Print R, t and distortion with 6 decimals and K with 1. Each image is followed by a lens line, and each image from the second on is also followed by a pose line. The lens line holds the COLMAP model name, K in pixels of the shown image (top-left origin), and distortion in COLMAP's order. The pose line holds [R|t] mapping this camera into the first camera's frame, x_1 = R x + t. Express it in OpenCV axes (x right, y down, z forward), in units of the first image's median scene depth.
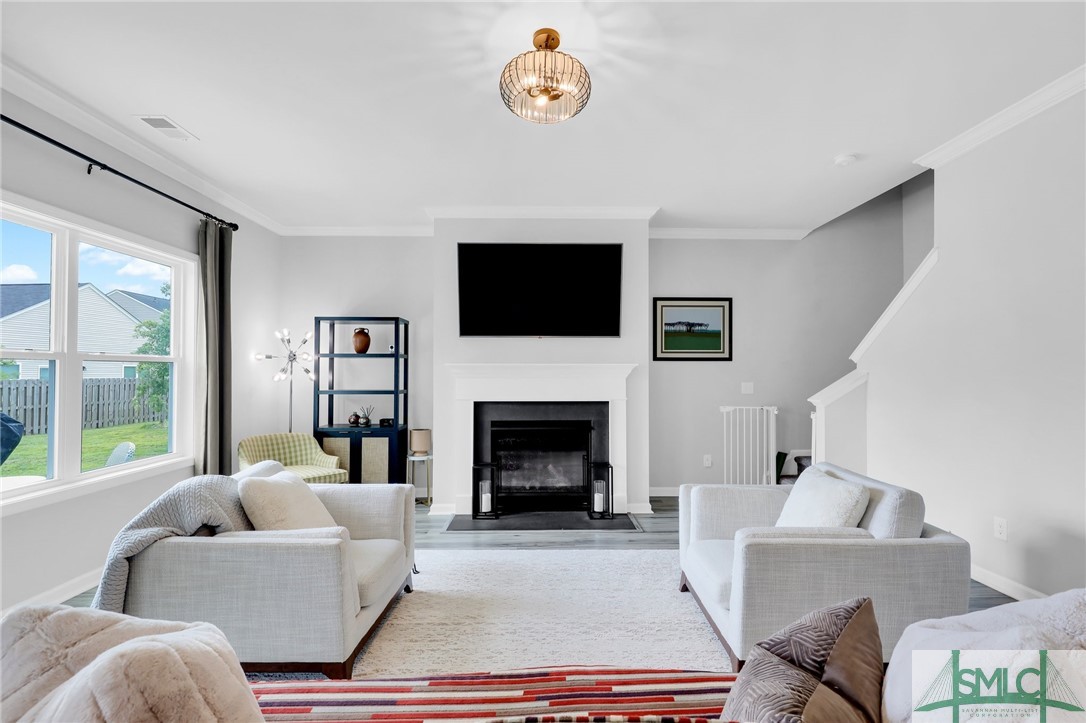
lens RADIAL K [[490.9, 0, 548.0], [0, 490.9, 364.4], [0, 0, 1]] dist [-0.000900, -0.000081]
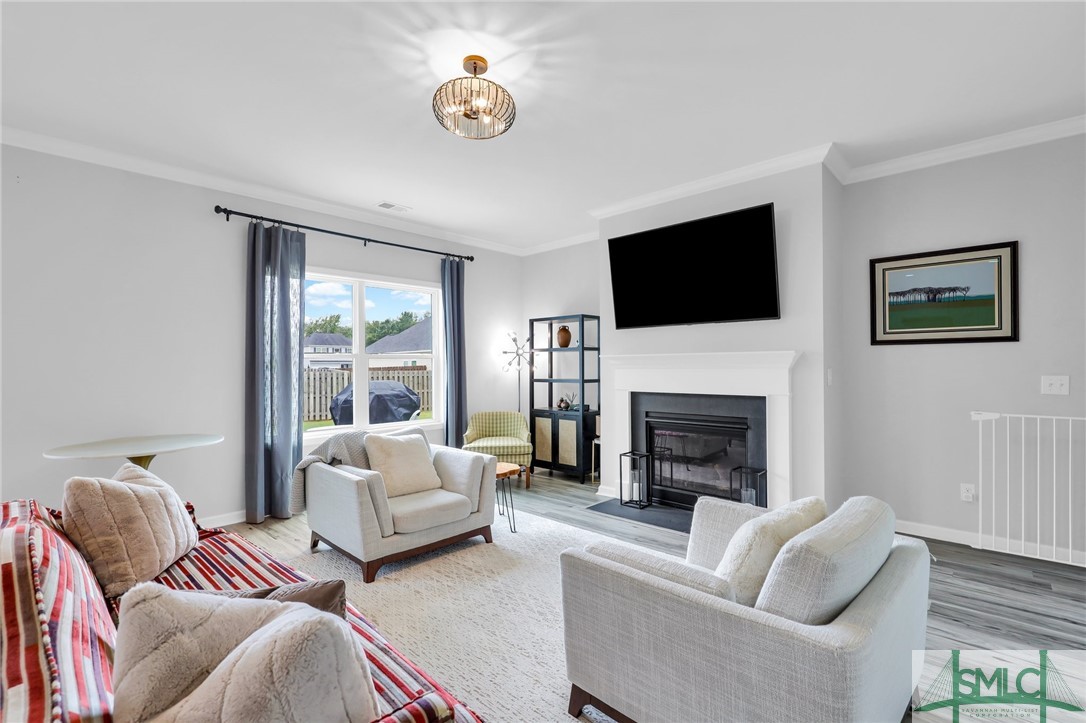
lens RADIAL K [[490.9, 0, 548.7], [0, 490.9, 364.6], [0, 0, 1]] dist [-0.000900, -0.000081]
pose [[0.719545, -0.006344, -0.694417, 0.427418], [0.019710, 0.999742, 0.011289, 0.004424], [0.694166, -0.021809, 0.719484, 0.143855]]
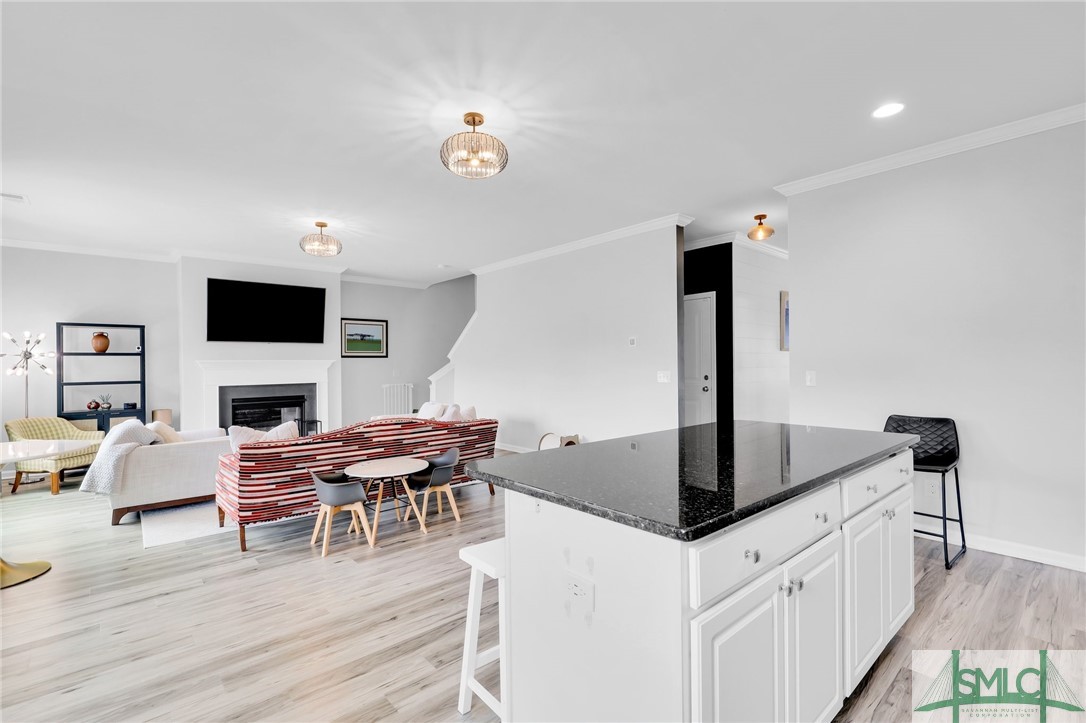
lens RADIAL K [[490.9, 0, 545.1], [0, 490.9, 363.5], [0, 0, 1]] dist [-0.000900, -0.000081]
pose [[0.764828, -0.008970, 0.644172, -0.340011], [0.000058, 0.999904, 0.013854, -0.011954], [-0.644235, -0.010559, 0.764755, -0.727320]]
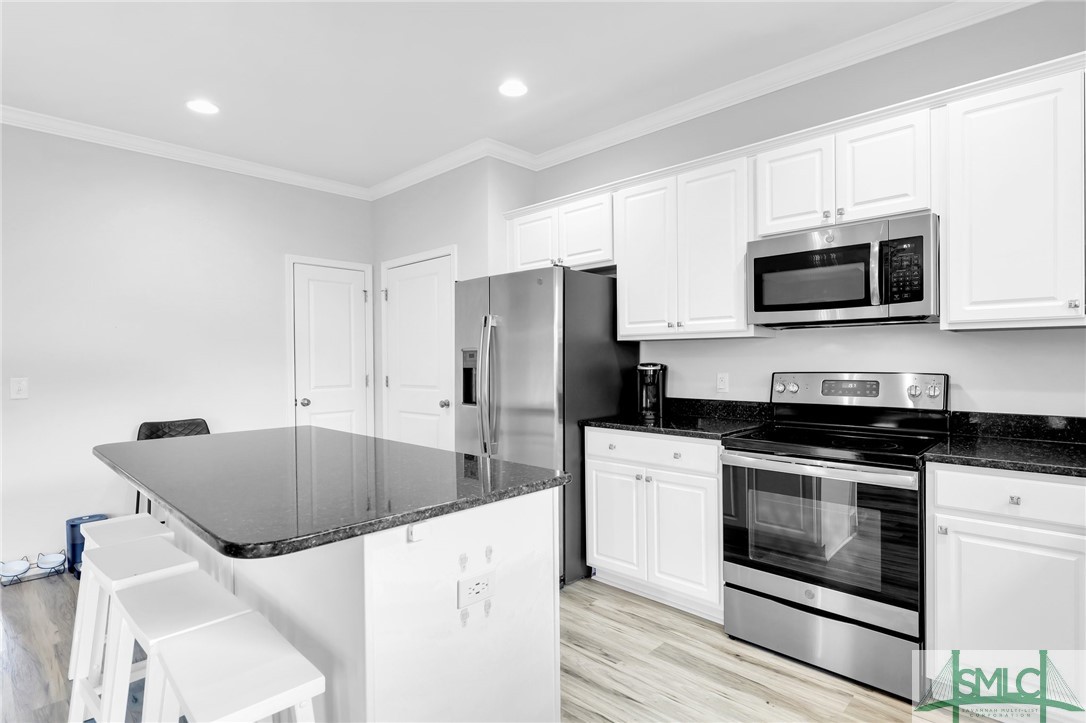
lens RADIAL K [[559.6, 0, 538.5], [0, 559.6, 361.1], [0, 0, 1]] dist [0.005400, -0.002541]
pose [[-0.700251, 0.002011, 0.713894, -0.398014], [-0.001867, 0.999987, -0.004649, -0.005523], [-0.713894, -0.004588, -0.700238, -0.320976]]
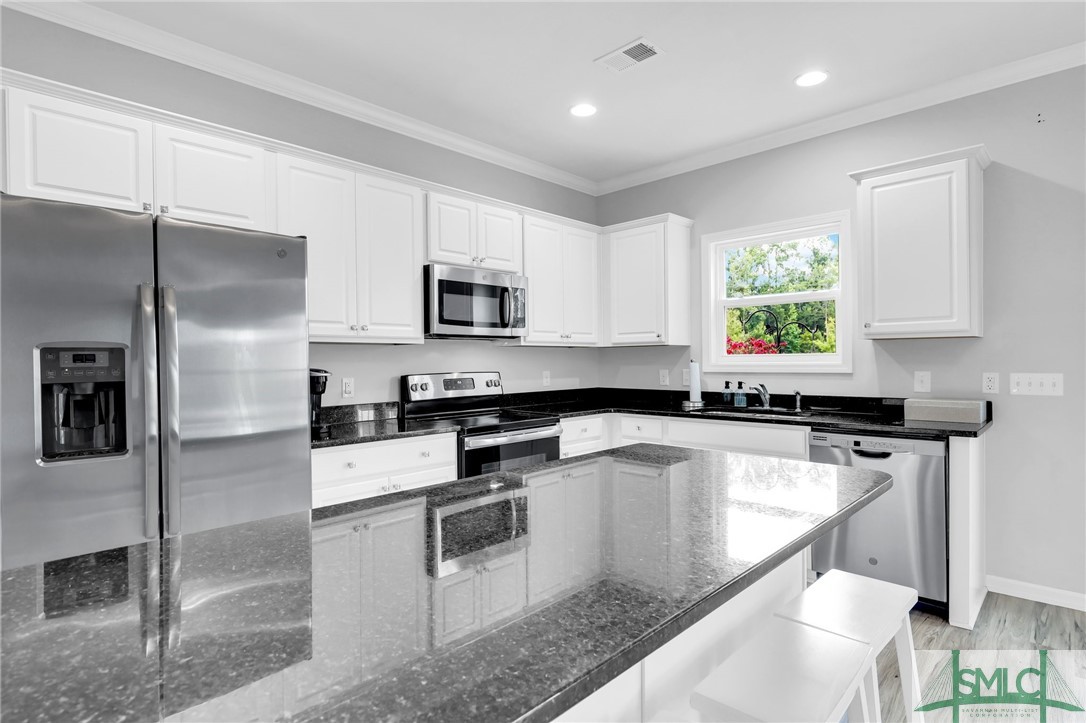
lens RADIAL K [[559.6, 0, 545.6], [0, 559.6, 360.9], [0, 0, 1]] dist [0.005400, -0.002541]
pose [[-0.710224, 0.009091, -0.703917, 0.266061], [0.022055, 0.999713, -0.009342, -0.003975], [0.703631, -0.022160, -0.710220, -0.302684]]
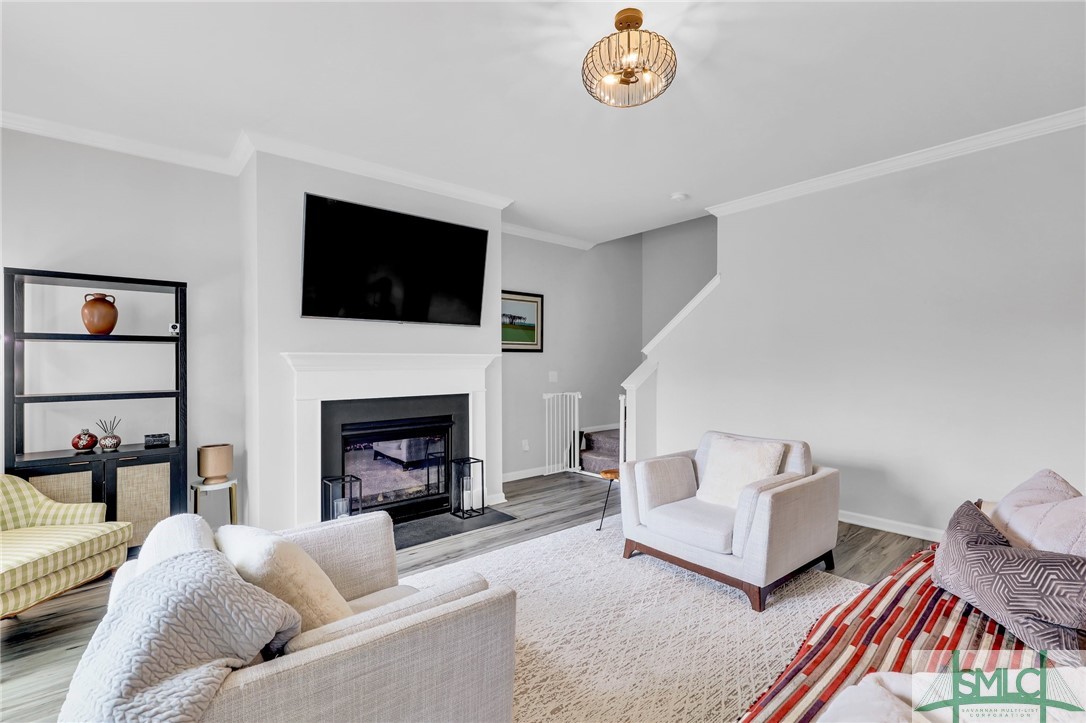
lens RADIAL K [[490.9, 0, 547.7], [0, 490.9, 364.3], [0, 0, 1]] dist [-0.000900, -0.000081]
pose [[0.769130, -0.005921, 0.639065, -0.362626], [-0.004730, 0.999877, 0.014956, 0.003455], [-0.639075, -0.014526, 0.769007, 0.165367]]
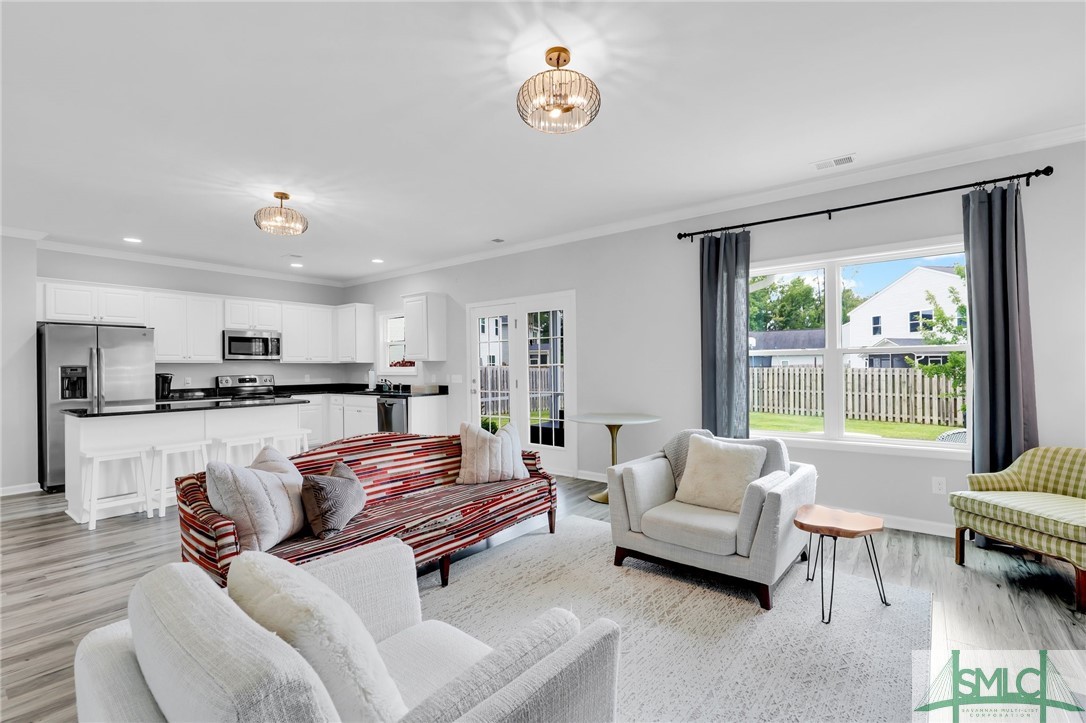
lens RADIAL K [[490.9, 0, 544.0], [0, 490.9, 367.9], [0, 0, 1]] dist [-0.000900, -0.000081]
pose [[-0.632554, 0.006649, -0.774488, 0.414222], [0.022715, 0.999692, -0.009970, 0.016061], [0.774183, -0.023899, -0.632510, 0.790538]]
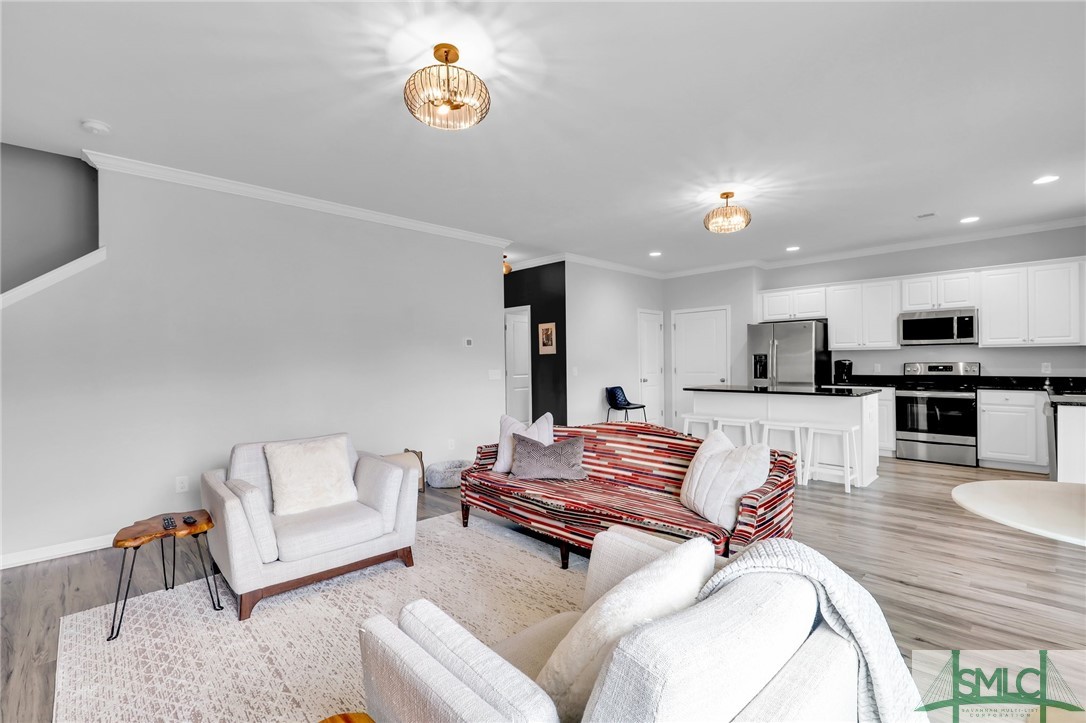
lens RADIAL K [[490.9, 0, 547.7], [0, 490.9, 361.8], [0, 0, 1]] dist [-0.000900, -0.000081]
pose [[-0.684928, 0.007607, 0.728571, -0.453422], [0.000547, 0.999951, -0.009927, 0.013253], [-0.728611, -0.006401, -0.684898, 0.759544]]
